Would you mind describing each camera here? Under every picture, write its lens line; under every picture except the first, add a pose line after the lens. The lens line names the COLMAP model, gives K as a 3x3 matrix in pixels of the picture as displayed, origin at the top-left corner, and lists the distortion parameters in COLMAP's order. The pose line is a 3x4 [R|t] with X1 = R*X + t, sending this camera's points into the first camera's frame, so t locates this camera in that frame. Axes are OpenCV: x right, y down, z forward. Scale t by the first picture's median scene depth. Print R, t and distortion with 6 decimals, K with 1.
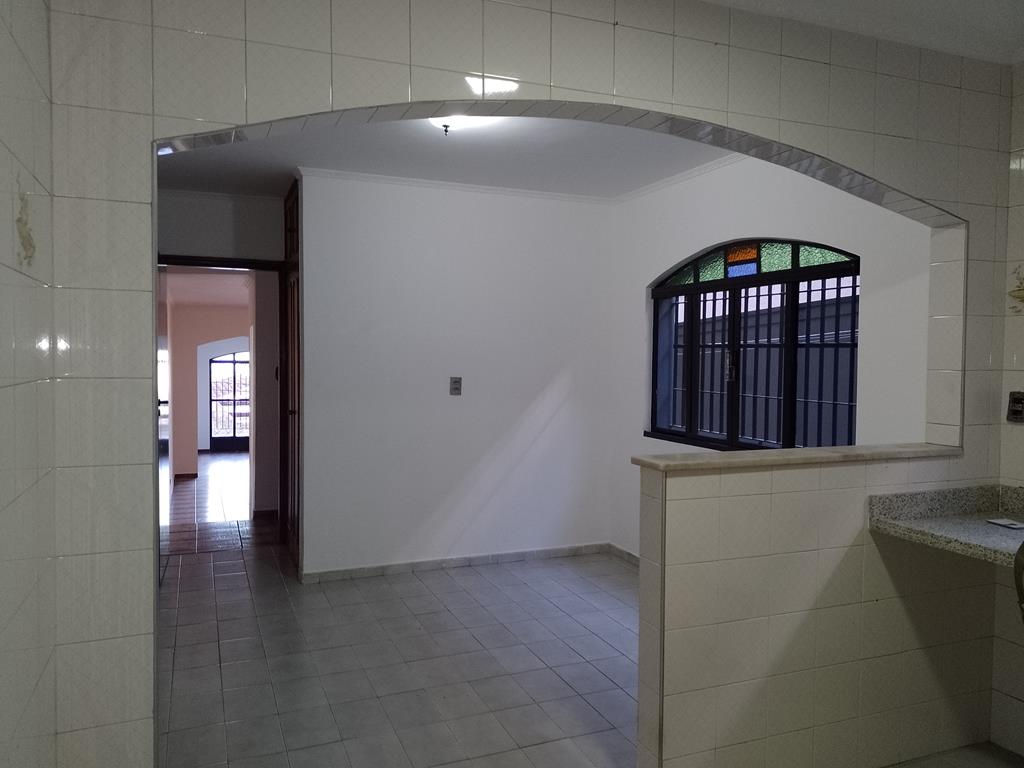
lens RADIAL K [[762.8, 0, 513.7], [0, 762.8, 380.7], [0, 0, 1]] dist [0.006705, 0.003794]
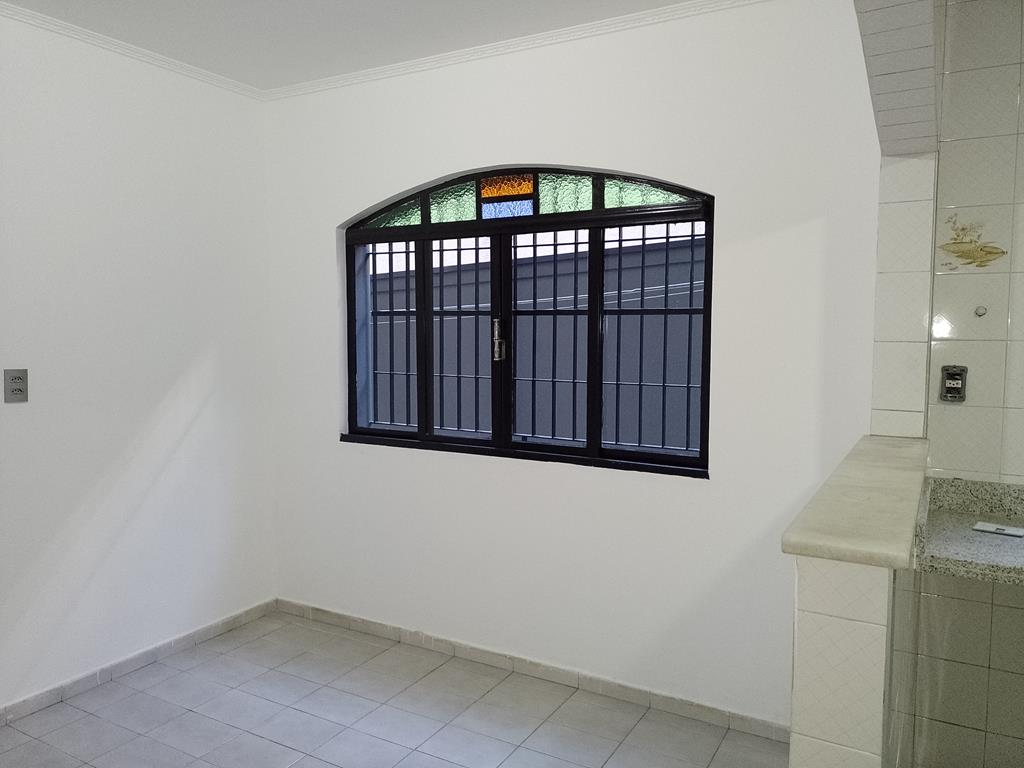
lens RADIAL K [[756.2, 0, 504.4], [0, 756.2, 380.8], [0, 0, 1]] dist [0.104401, -0.133979]
pose [[0.787695, -0.054352, 0.613664, -0.144910], [0.028498, 0.998249, 0.051835, -0.015642], [-0.615406, -0.023342, 0.787864, 0.373141]]
